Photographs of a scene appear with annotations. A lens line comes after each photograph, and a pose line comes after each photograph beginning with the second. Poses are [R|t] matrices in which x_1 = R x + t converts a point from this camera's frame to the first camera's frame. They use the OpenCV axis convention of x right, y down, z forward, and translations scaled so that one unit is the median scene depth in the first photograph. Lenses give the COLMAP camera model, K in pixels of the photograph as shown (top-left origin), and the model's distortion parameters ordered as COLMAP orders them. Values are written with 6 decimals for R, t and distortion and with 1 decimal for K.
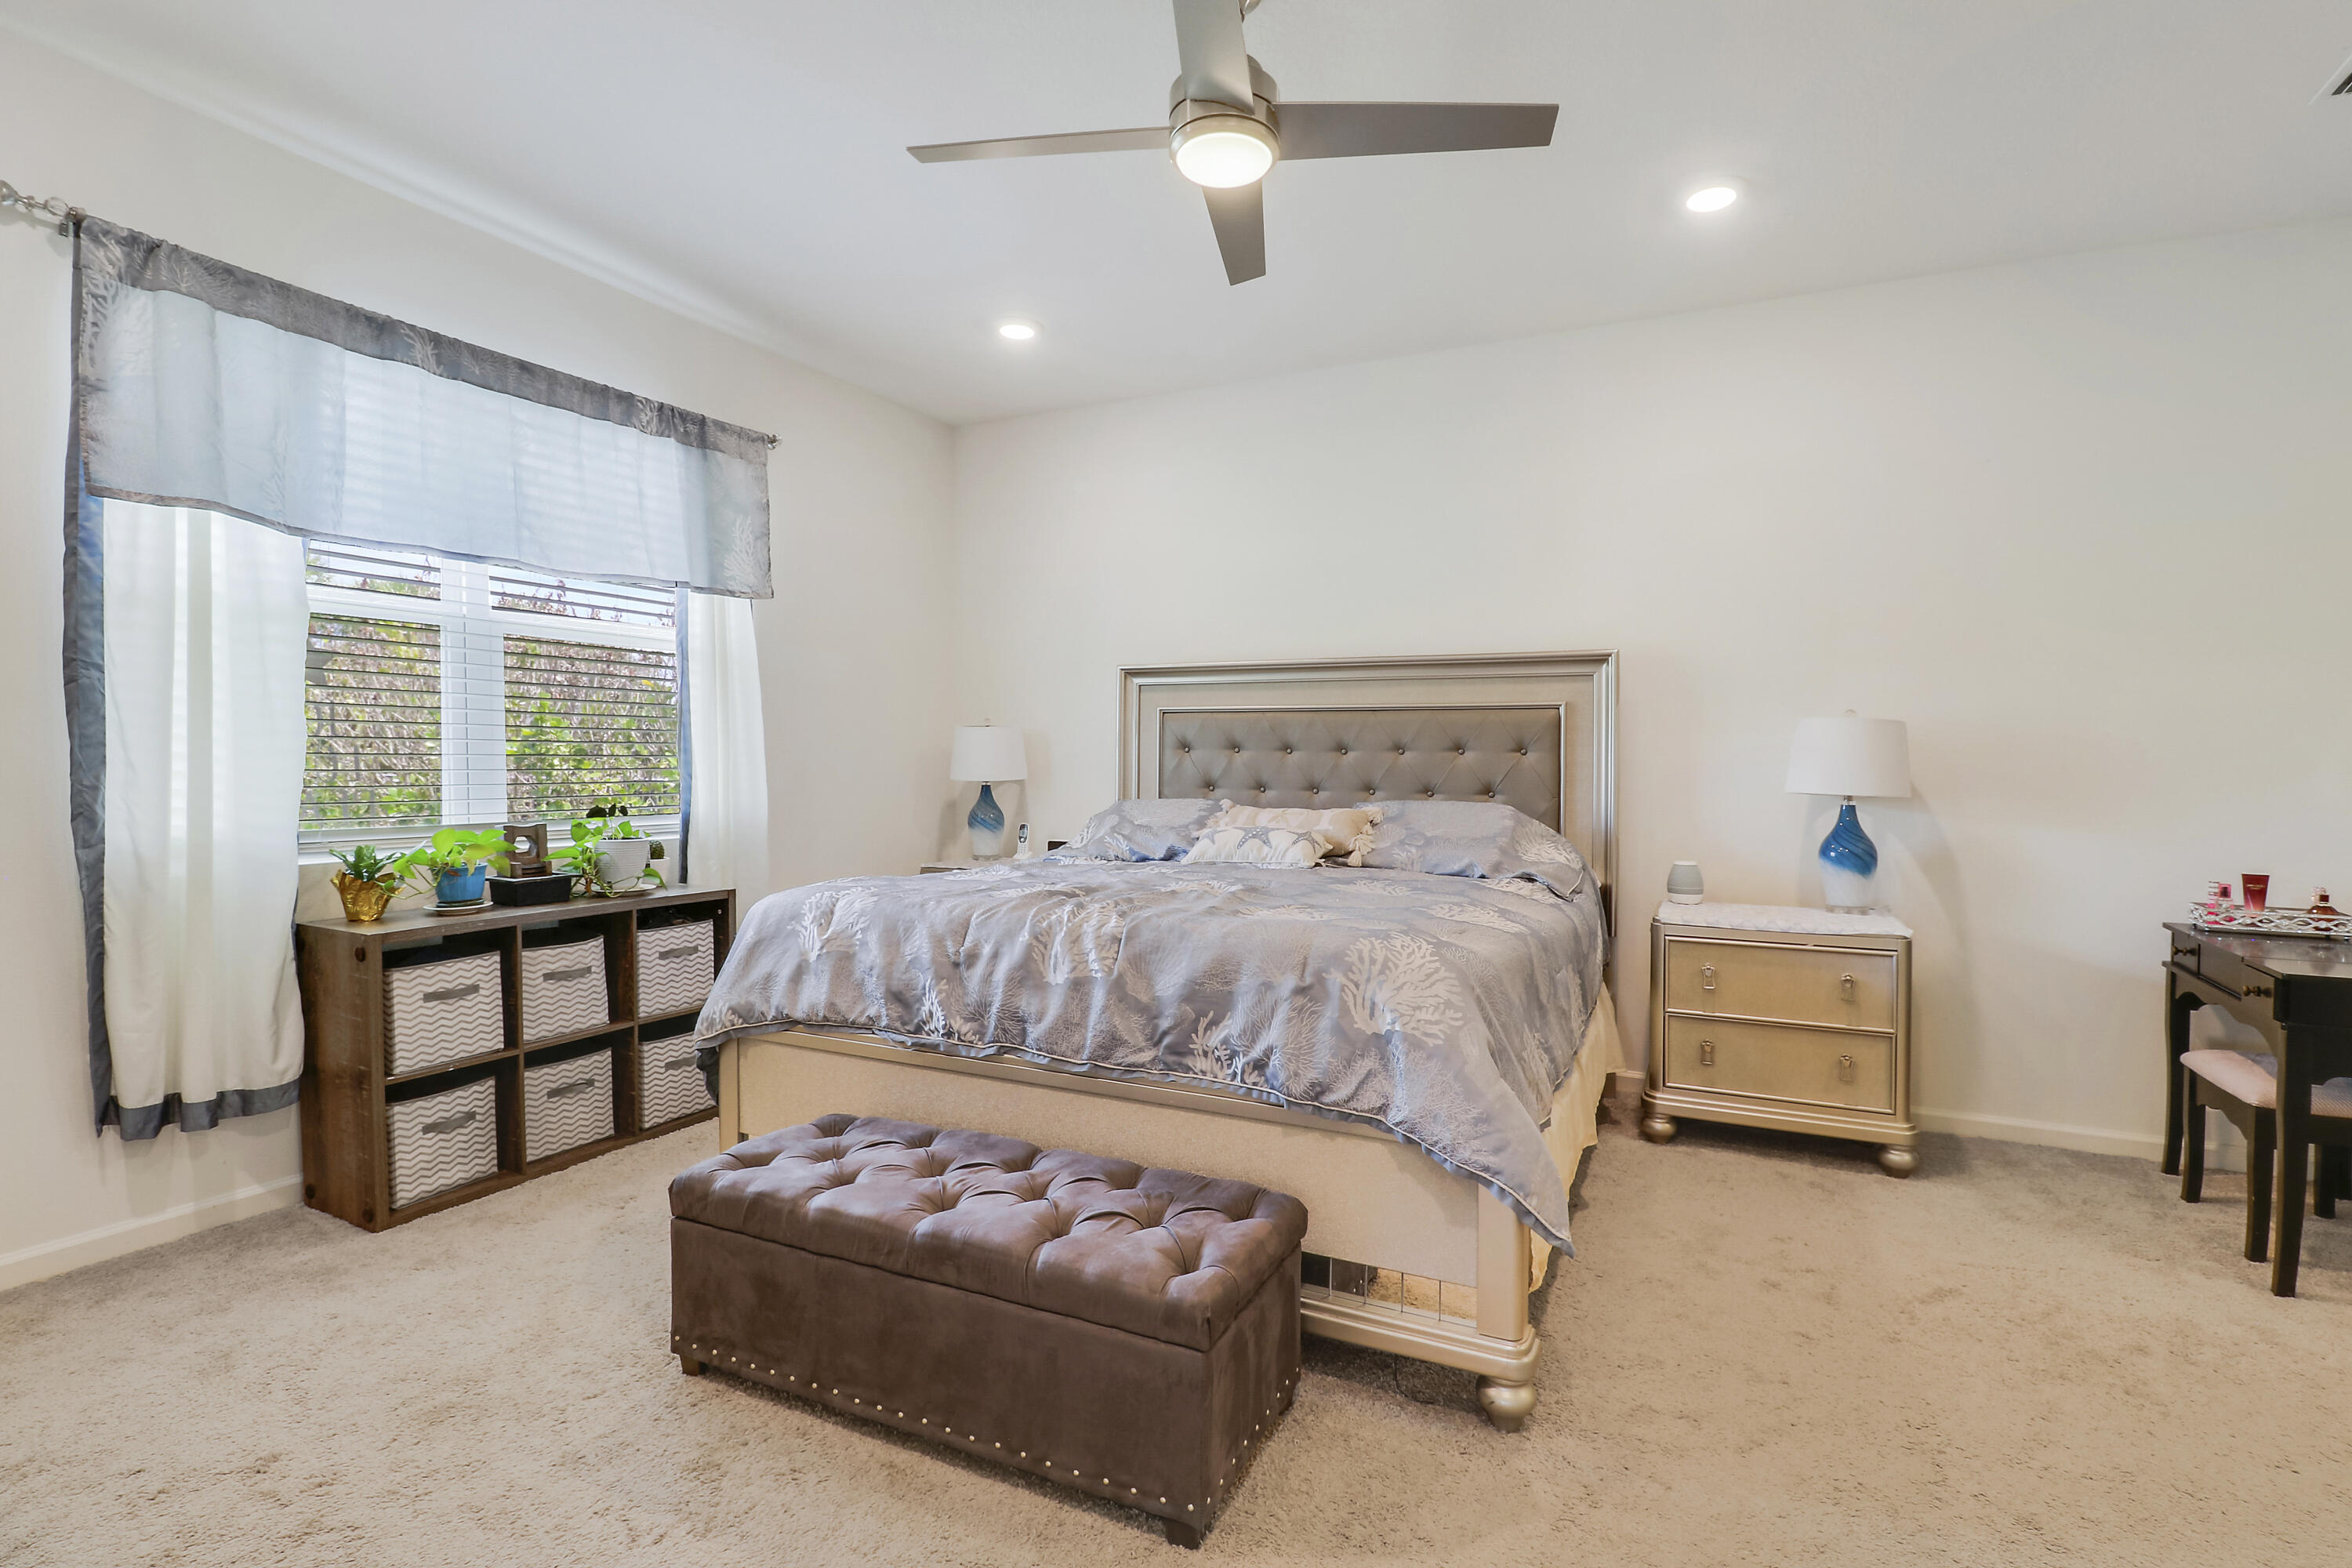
lens RADIAL K [[1098.4, 0, 1196.1], [0, 1098.4, 749.9], [0, 0, 1]] dist [0.004434, -0.014503]
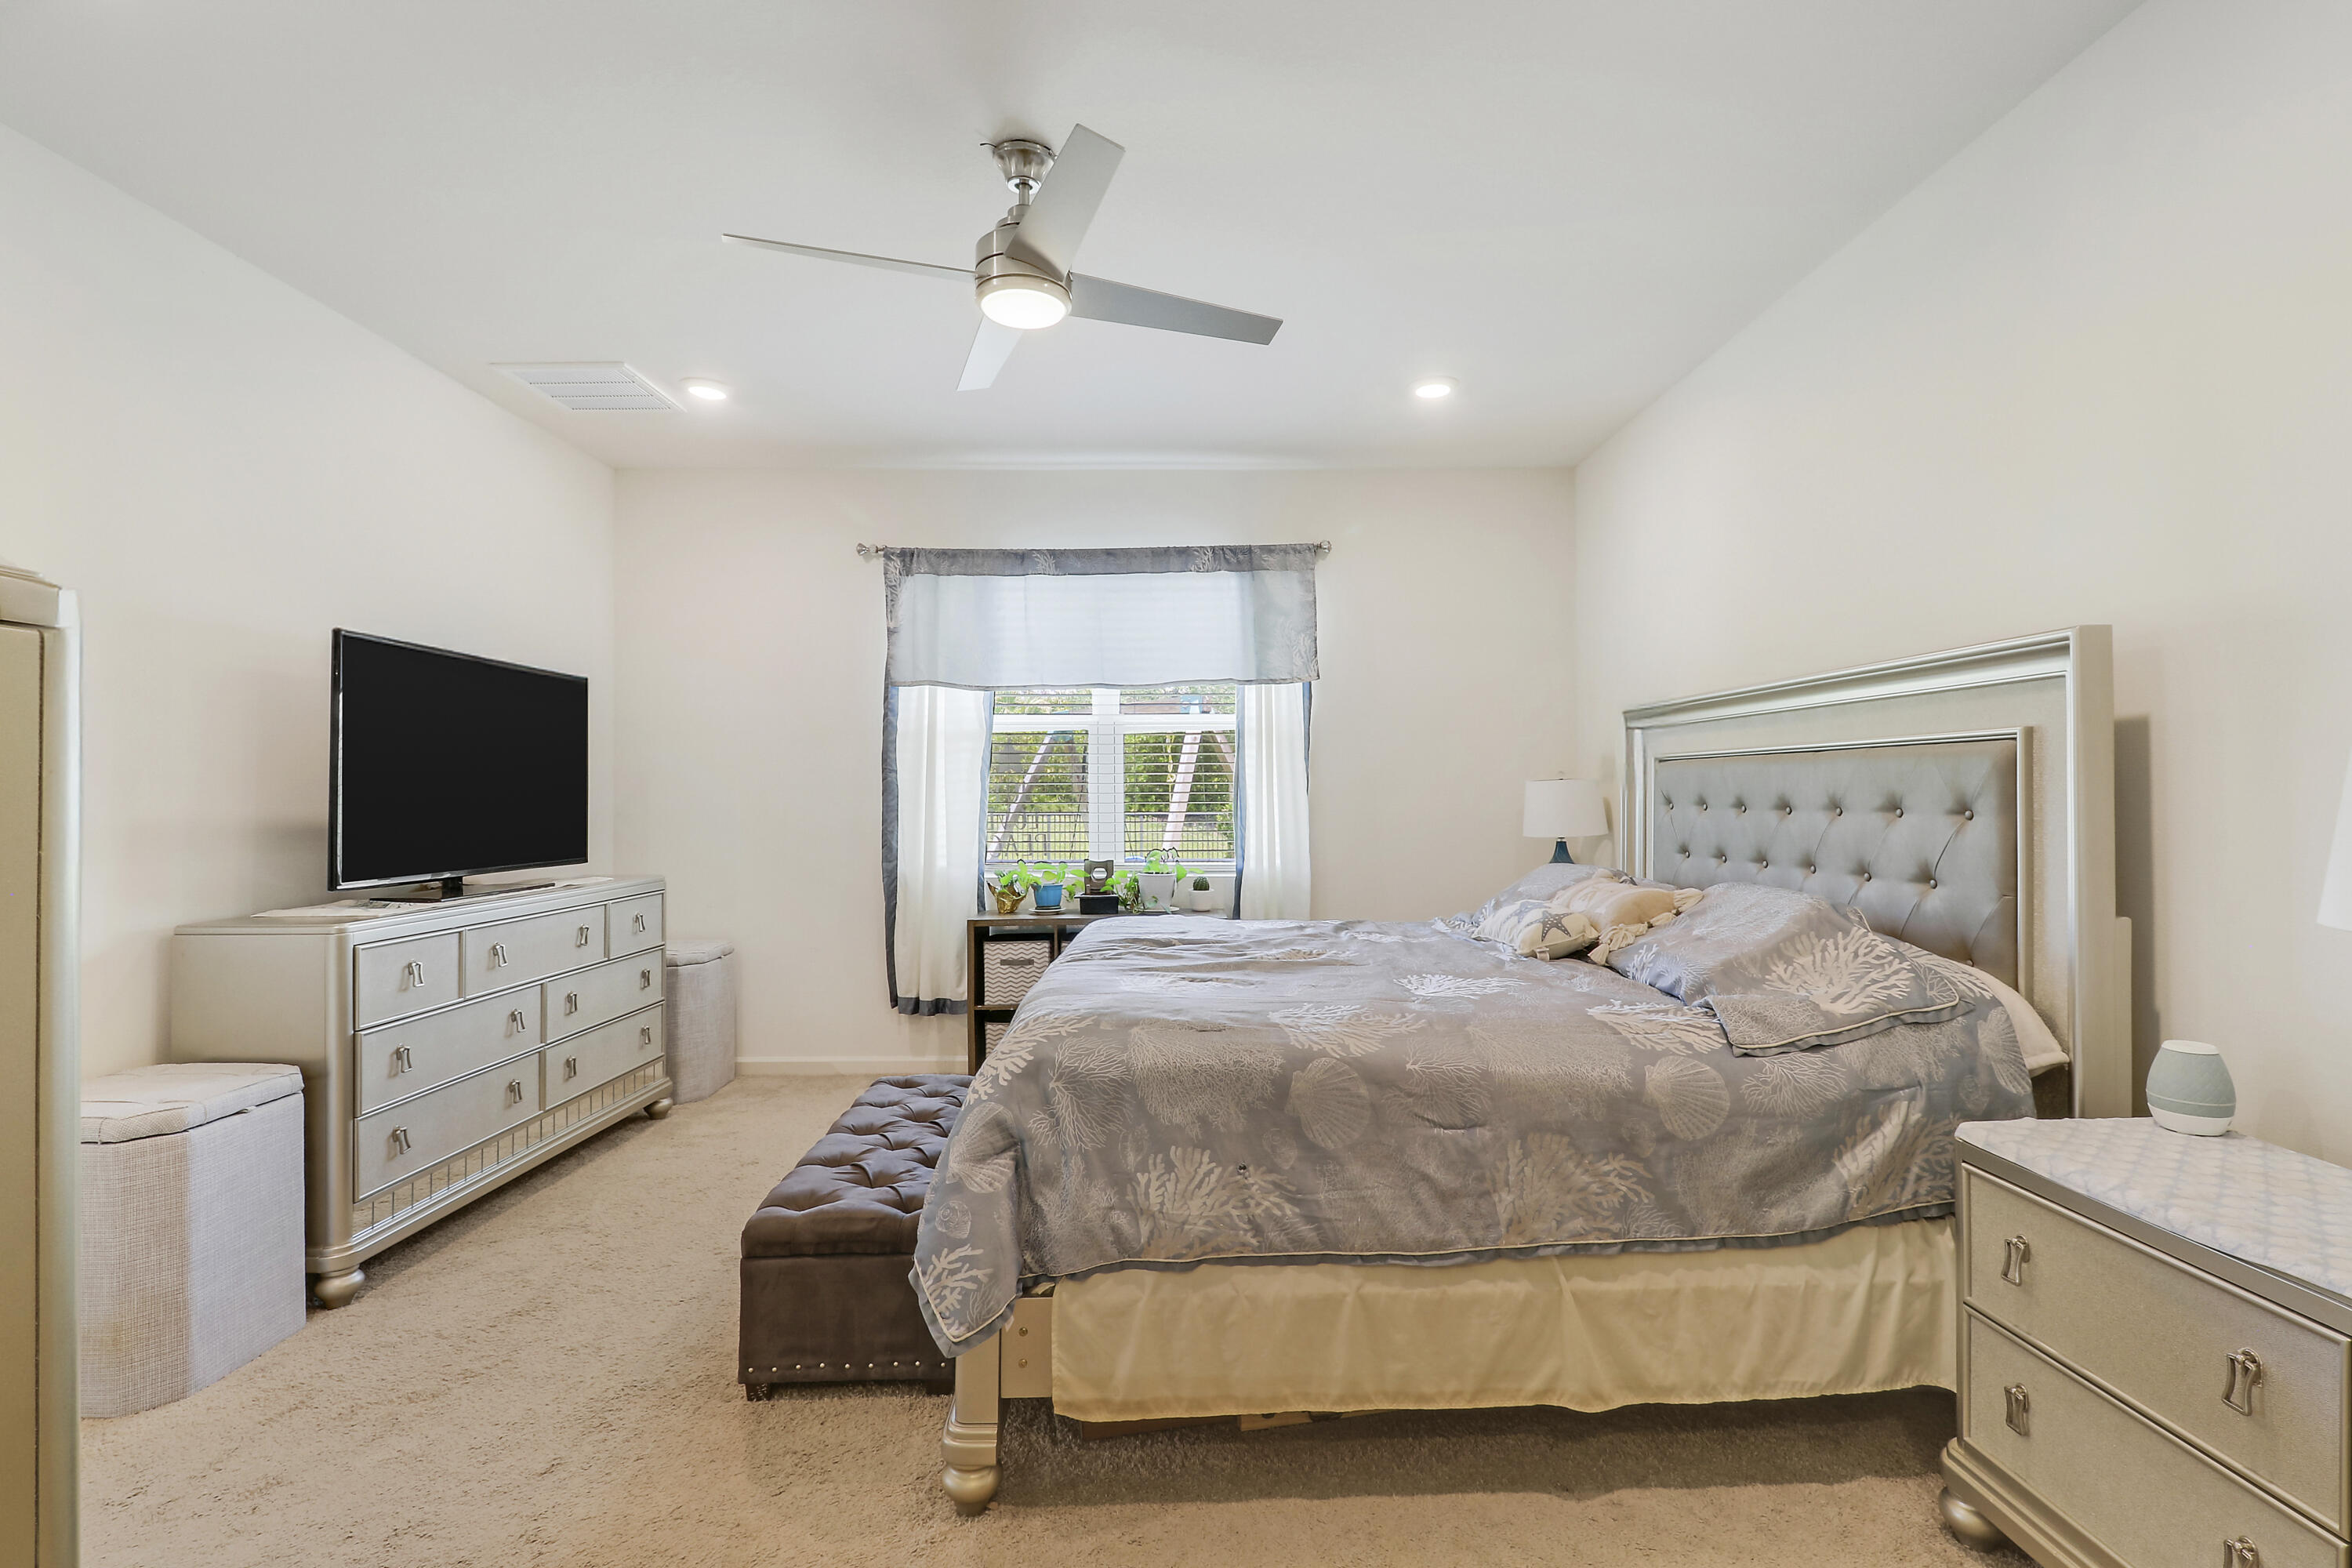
lens RADIAL K [[1070.7, 0, 1176.0], [0, 1070.7, 784.0], [0, 0, 1]] dist [0.001329, -0.000253]
pose [[0.462799, -0.016816, -0.886304, 0.743179], [0.016123, 0.999814, -0.010551, -0.019607], [0.886317, -0.009407, 0.462984, 0.422905]]
